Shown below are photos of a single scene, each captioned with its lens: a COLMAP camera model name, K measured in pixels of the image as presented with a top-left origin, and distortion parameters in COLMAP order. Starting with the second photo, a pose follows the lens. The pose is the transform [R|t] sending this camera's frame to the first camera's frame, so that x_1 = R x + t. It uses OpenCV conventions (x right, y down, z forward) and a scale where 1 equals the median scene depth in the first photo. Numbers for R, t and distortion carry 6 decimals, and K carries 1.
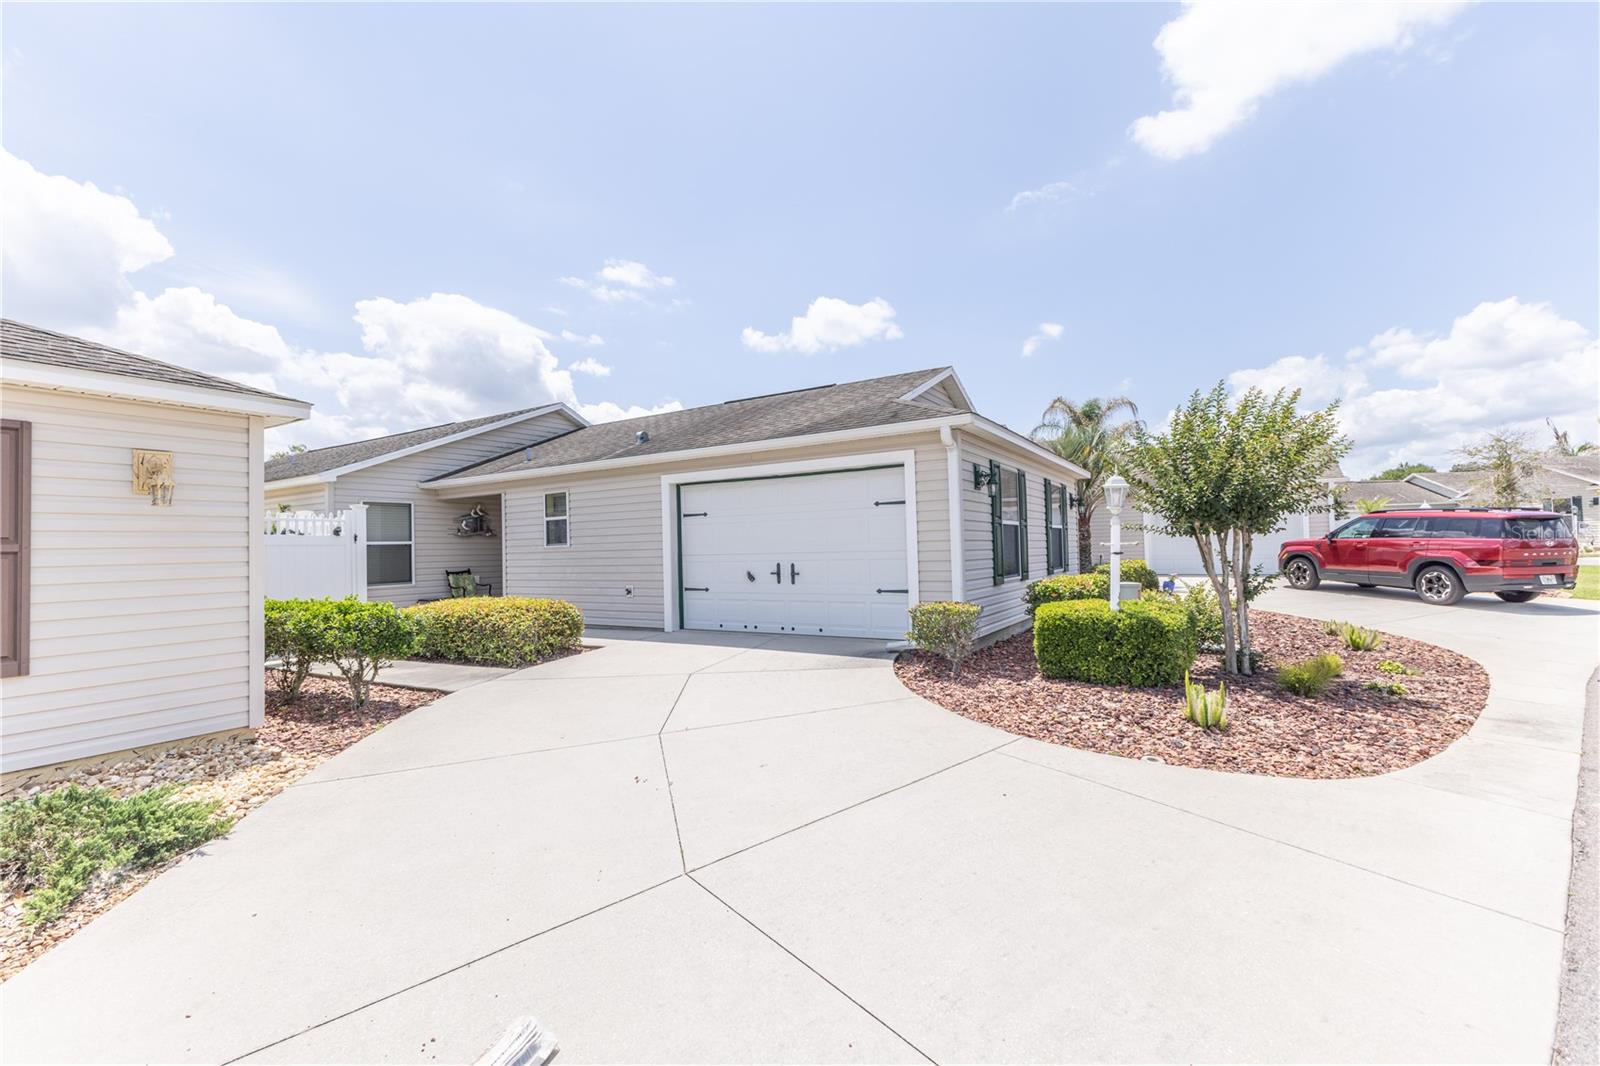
lens RADIAL K [[682.6, 0, 805.2], [0, 682.6, 526.4], [0, 0, 1]] dist [0.008419, 0.000004]
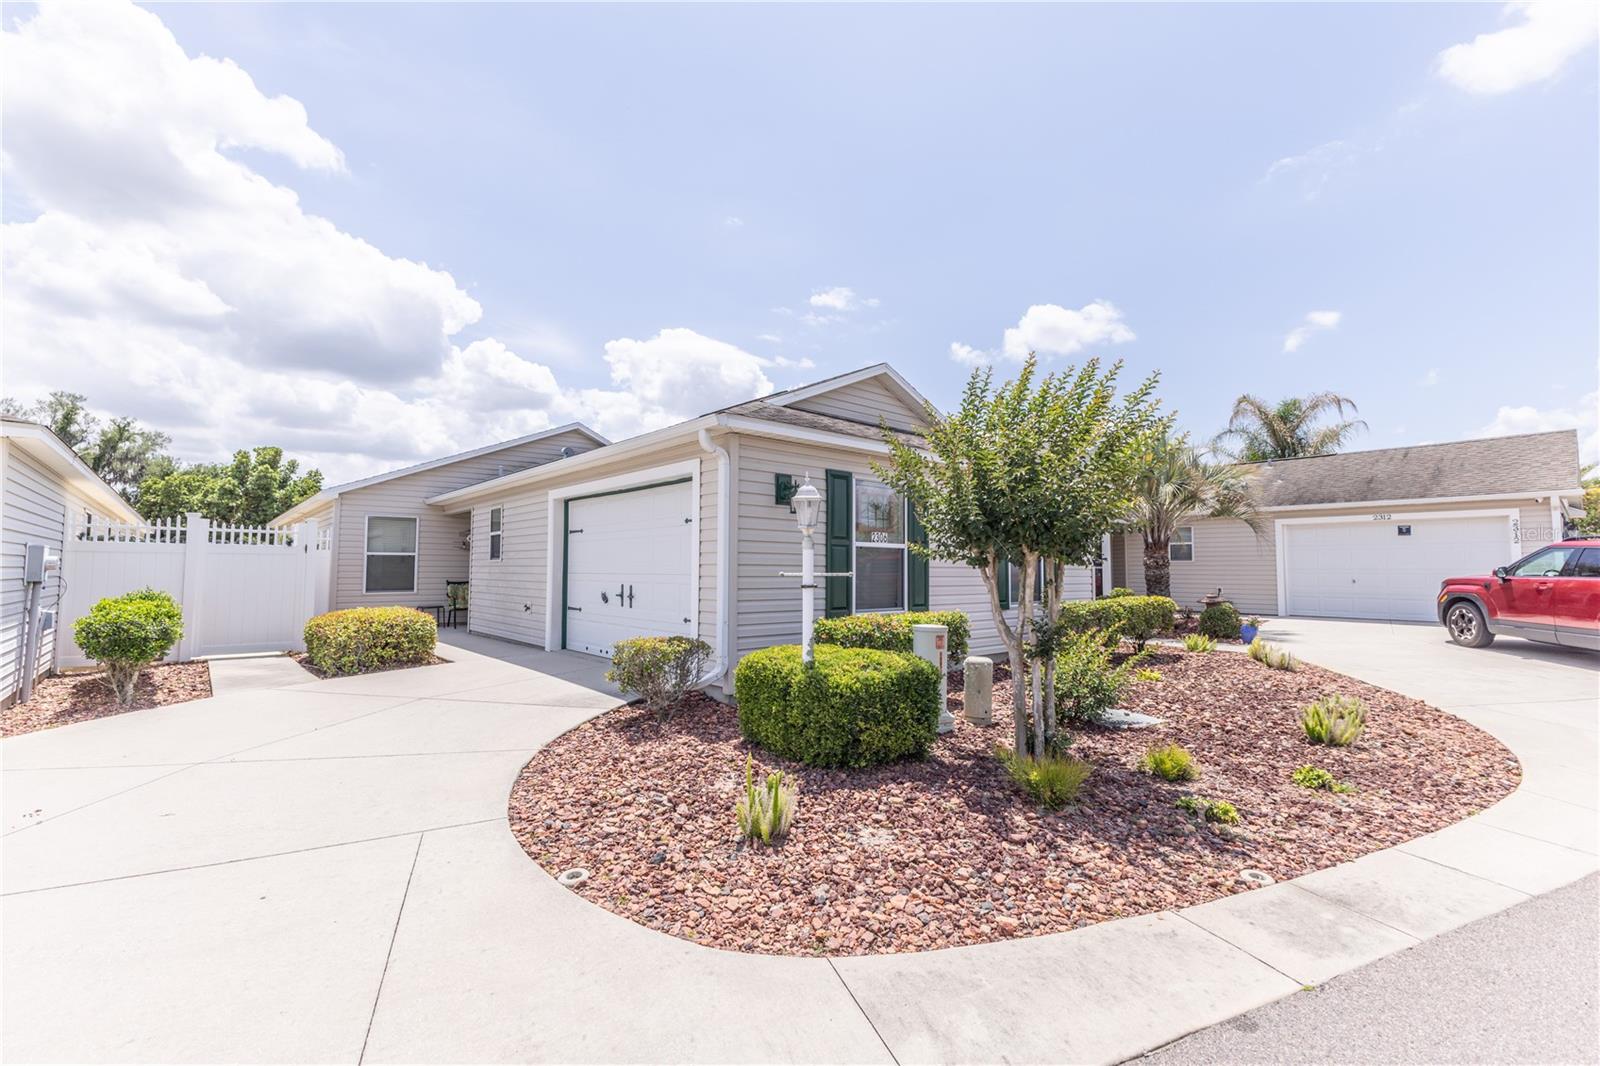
lens RADIAL K [[684.3, 0, 806.0], [0, 684.3, 532.7], [0, 0, 1]] dist [0.009868, -0.000171]
pose [[0.955043, 0.012213, -0.296216, 0.404268], [-0.017114, 0.999756, -0.013958, -0.006360], [0.295973, 0.018400, 0.955019, 0.158819]]
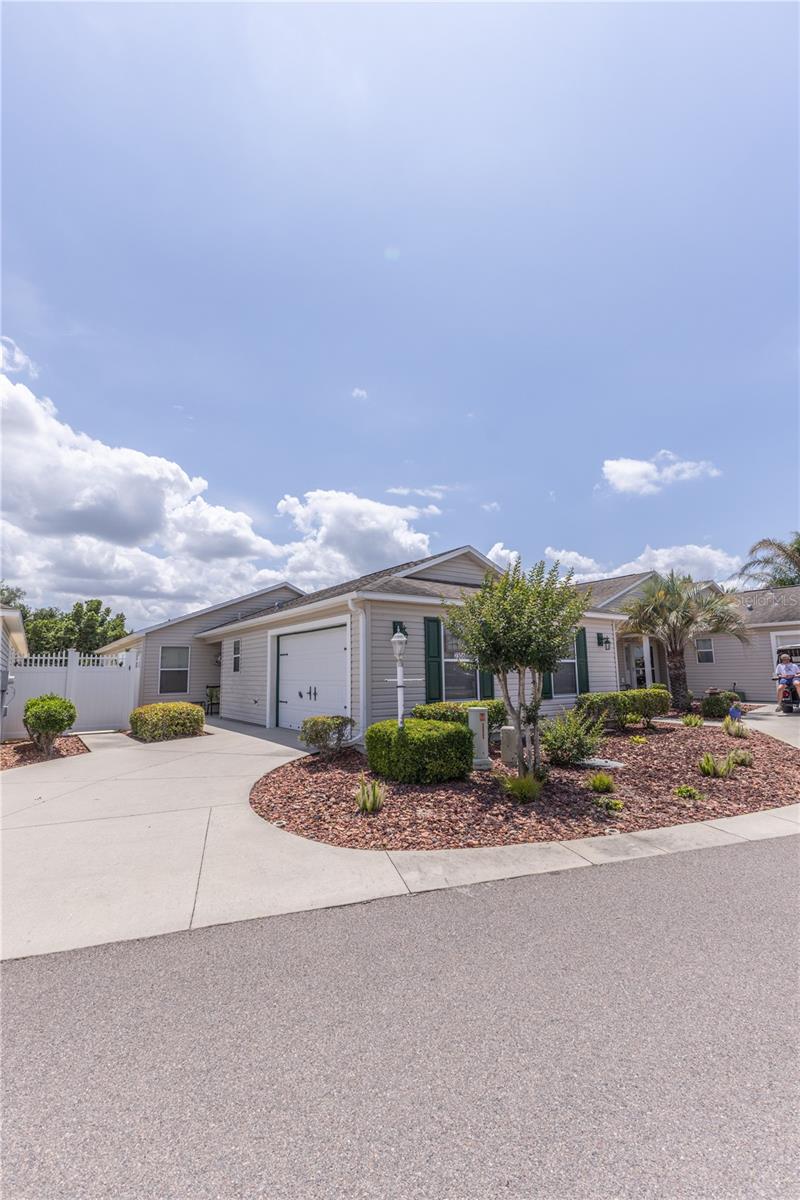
lens RADIAL K [[515.3, 0, 397.0], [0, 515.3, 600.6], [0, 0, 1]] dist [0.008949, -0.000034]
pose [[0.914576, -0.044927, -0.401911, 0.532706], [0.005819, 0.995169, -0.098003, -0.021131], [0.404372, 0.087292, 0.910419, -0.006438]]
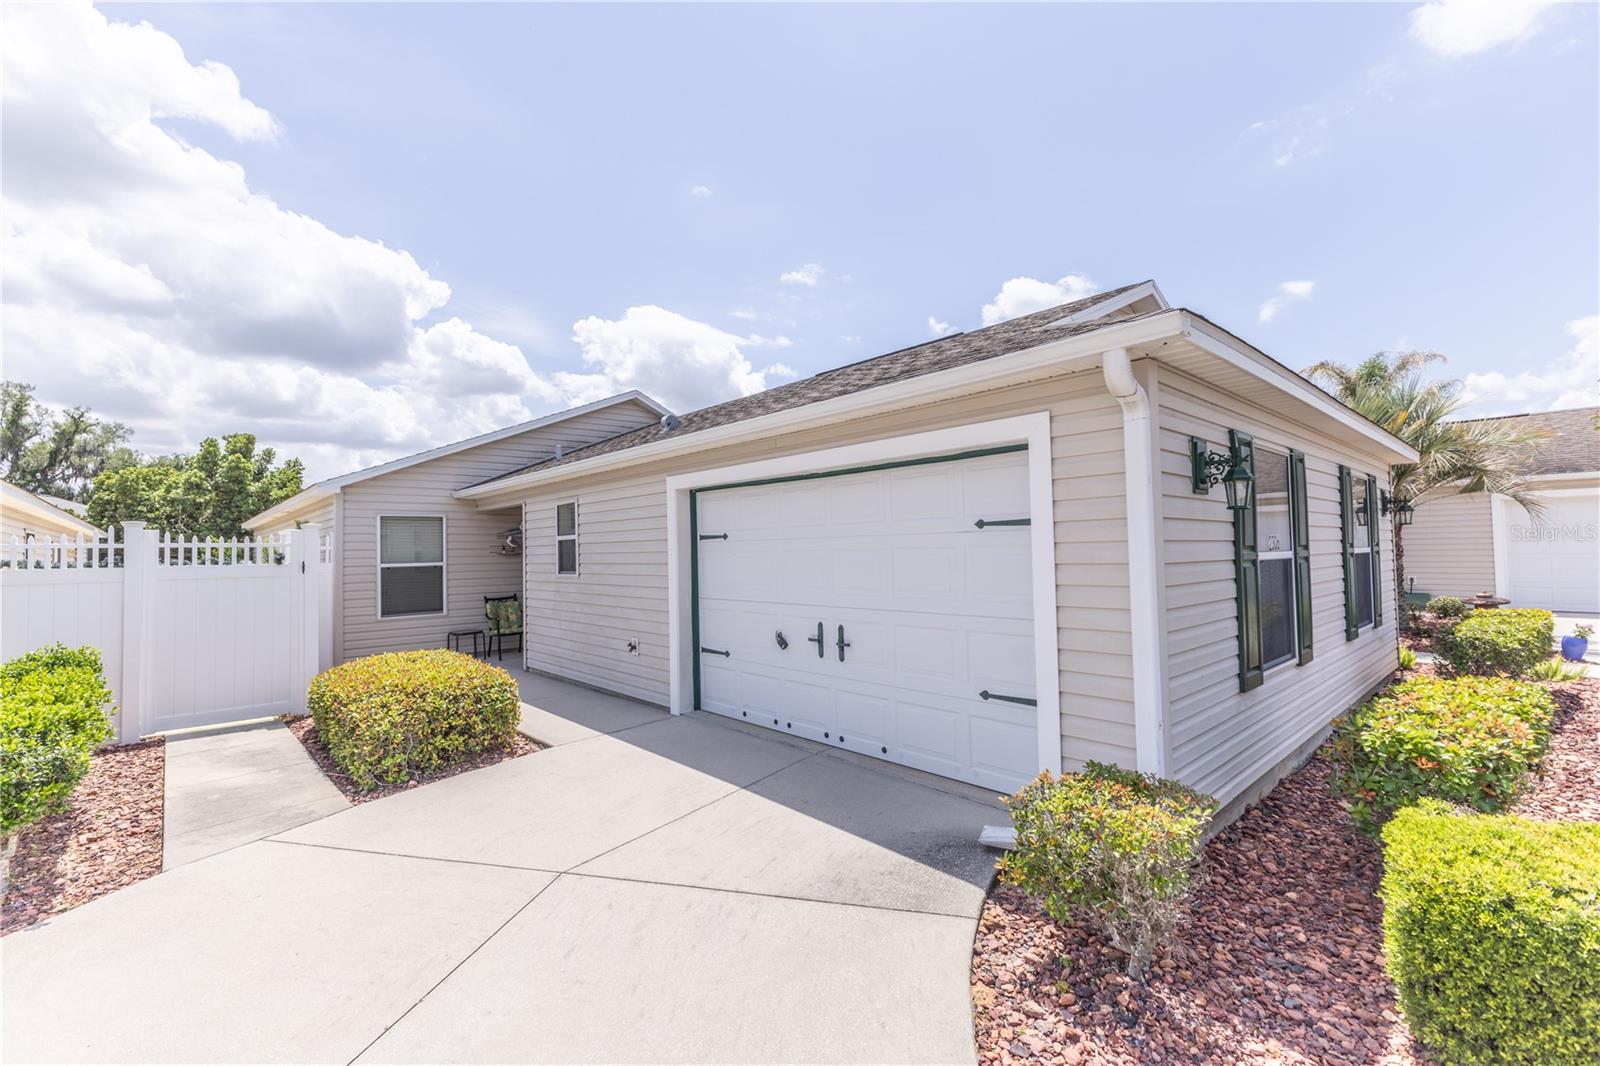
lens RADIAL K [[684.3, 0, 806.0], [0, 684.3, 532.7], [0, 0, 1]] dist [0.009868, -0.000171]
pose [[0.961641, -0.001664, -0.274306, 0.094805], [0.005724, 0.999886, 0.014003, -0.027273], [0.274251, -0.015036, 0.961541, 0.369062]]
